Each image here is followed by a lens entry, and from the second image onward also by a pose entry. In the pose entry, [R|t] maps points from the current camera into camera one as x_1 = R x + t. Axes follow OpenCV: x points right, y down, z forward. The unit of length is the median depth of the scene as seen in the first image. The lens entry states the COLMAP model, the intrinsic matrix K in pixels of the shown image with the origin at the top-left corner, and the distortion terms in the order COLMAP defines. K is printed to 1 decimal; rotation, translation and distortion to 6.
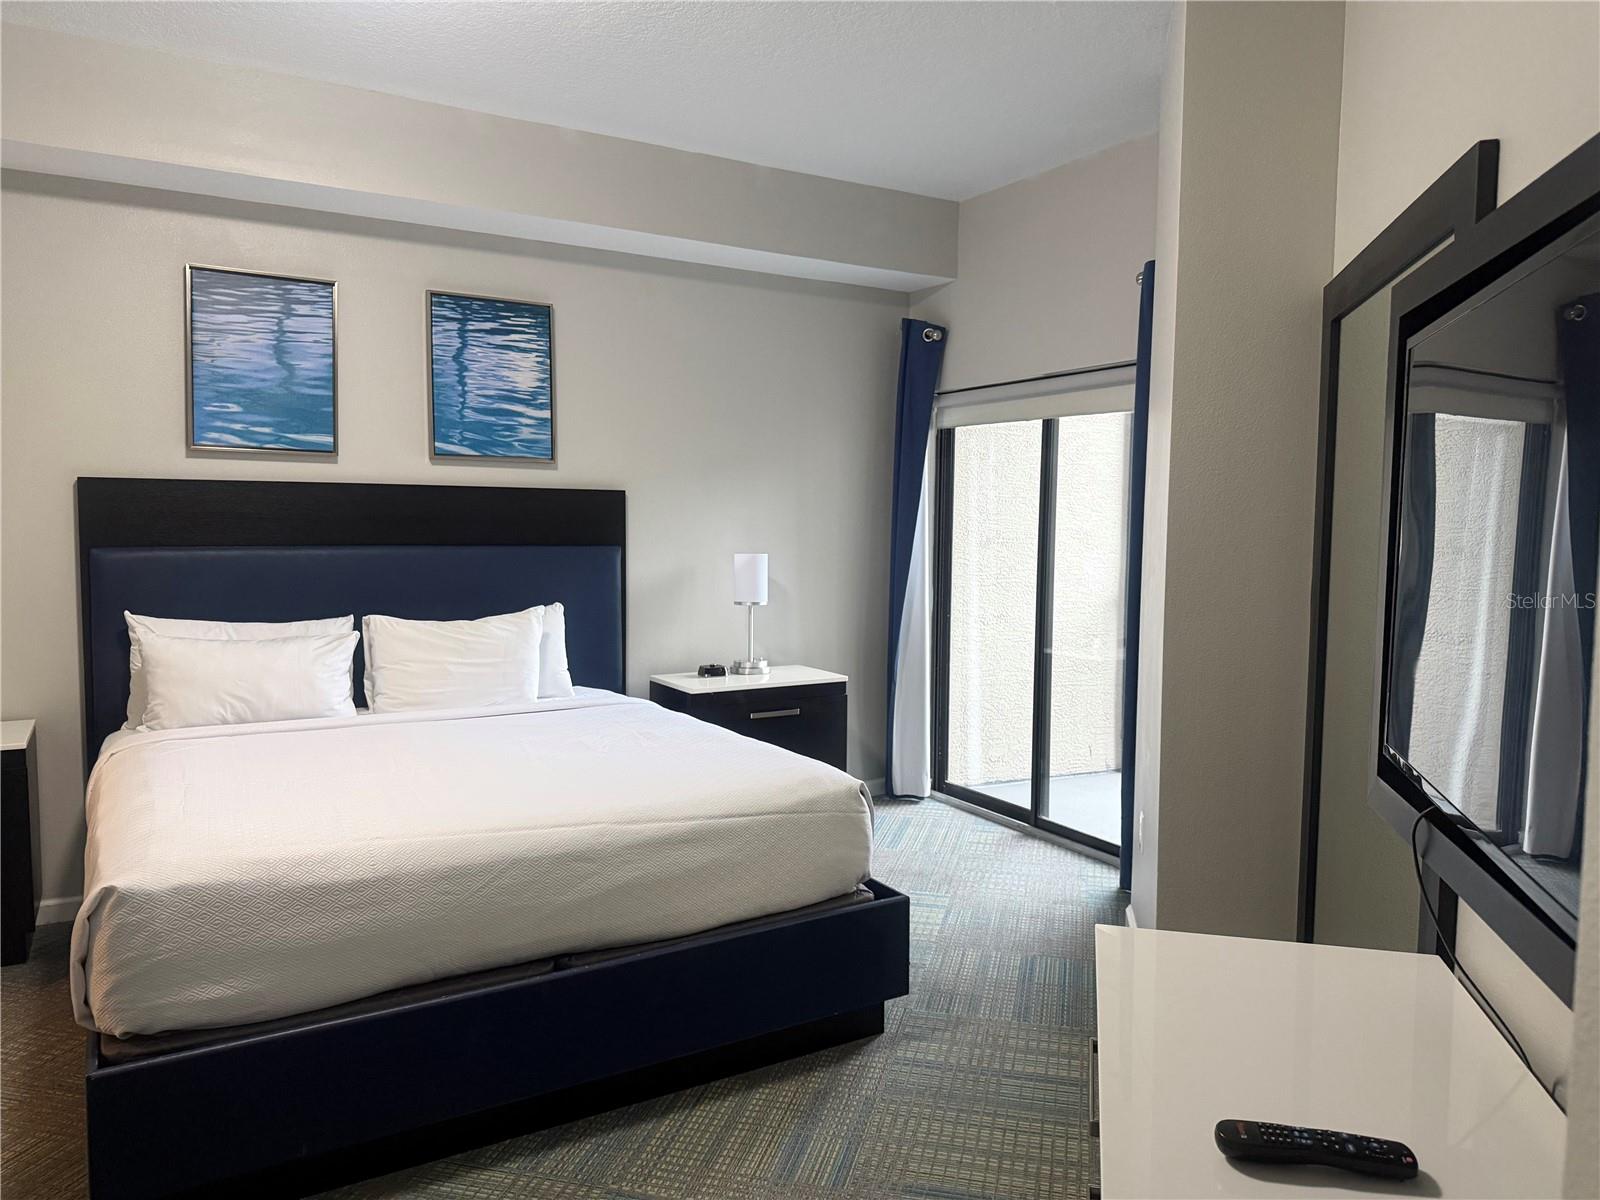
lens RADIAL K [[1123.7, 0, 799.7], [0, 1123.7, 594.5], [0, 0, 1]] dist [-0.000800, -0.007587]
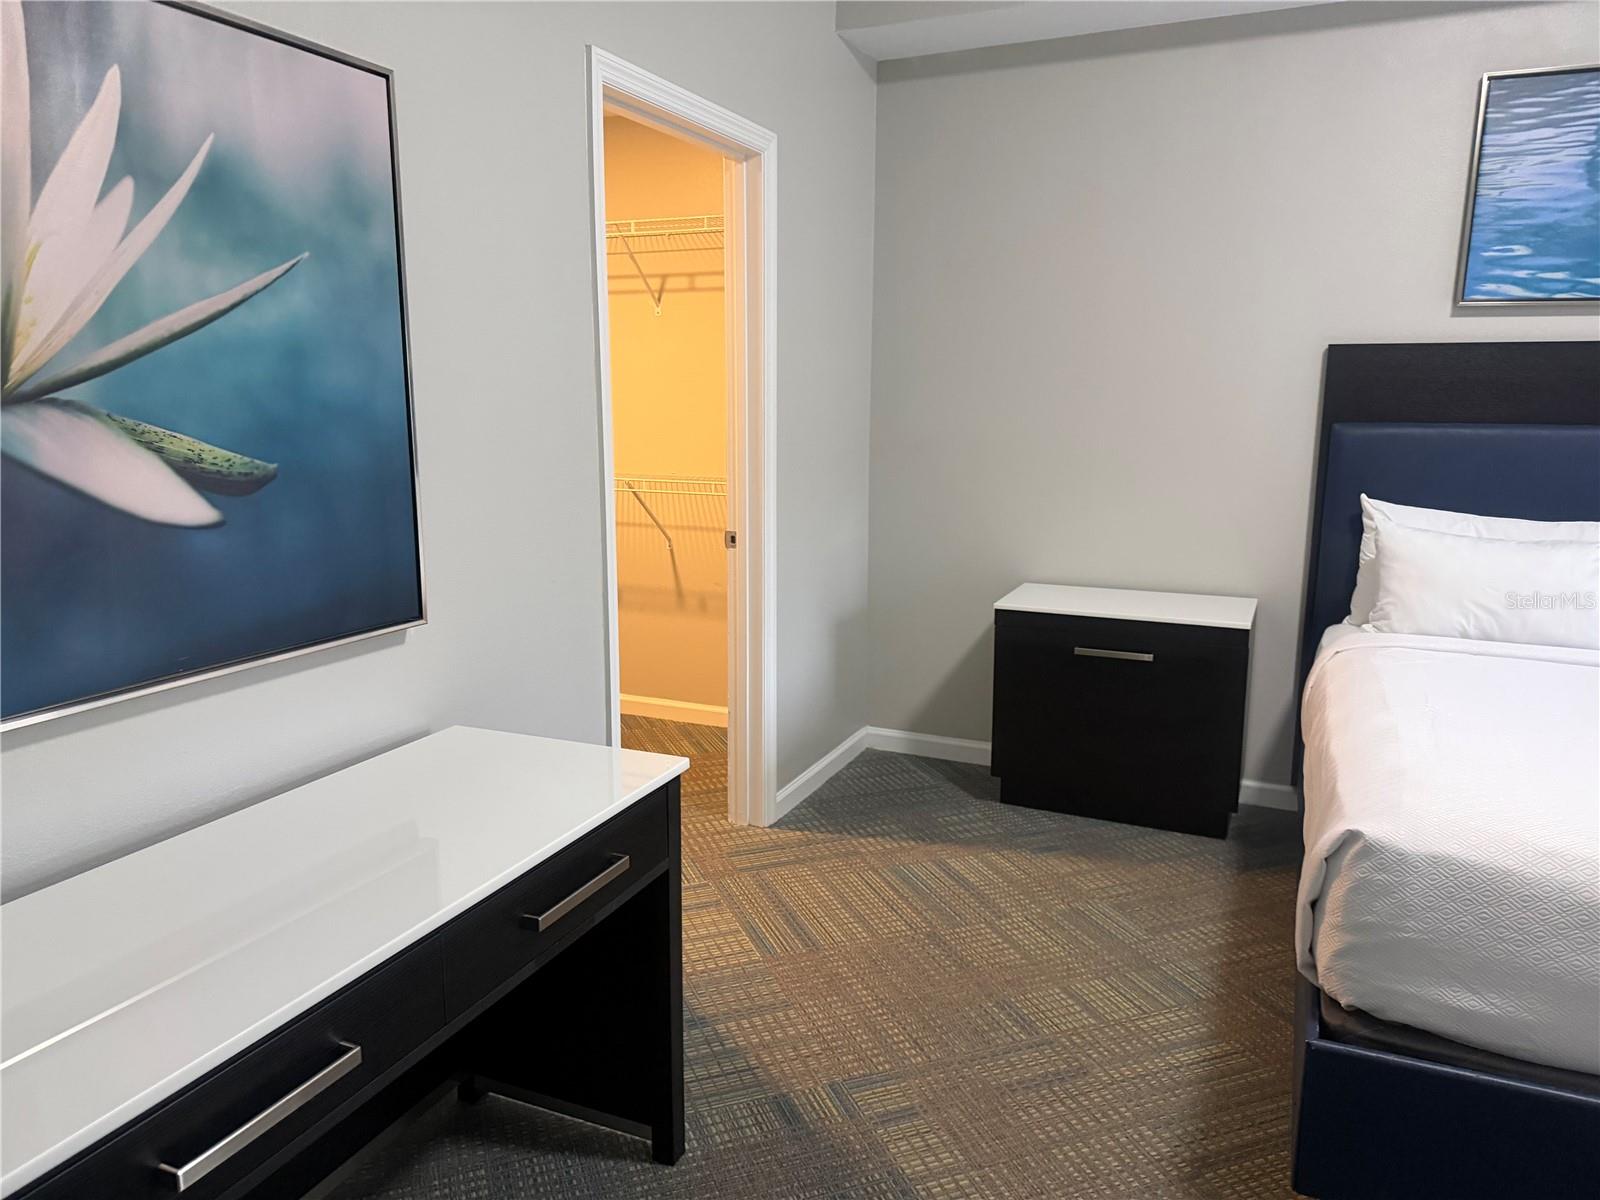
lens RADIAL K [[1112.3, 0, 800.0], [0, 1112.3, 600.0], [0, 0, 1]] dist [0.030111, -0.032543]
pose [[0.569361, 0.144155, -0.809350, -0.116123], [-0.055327, 0.988993, 0.137230, 0.000664], [0.820224, -0.033355, 0.571069, 0.111933]]
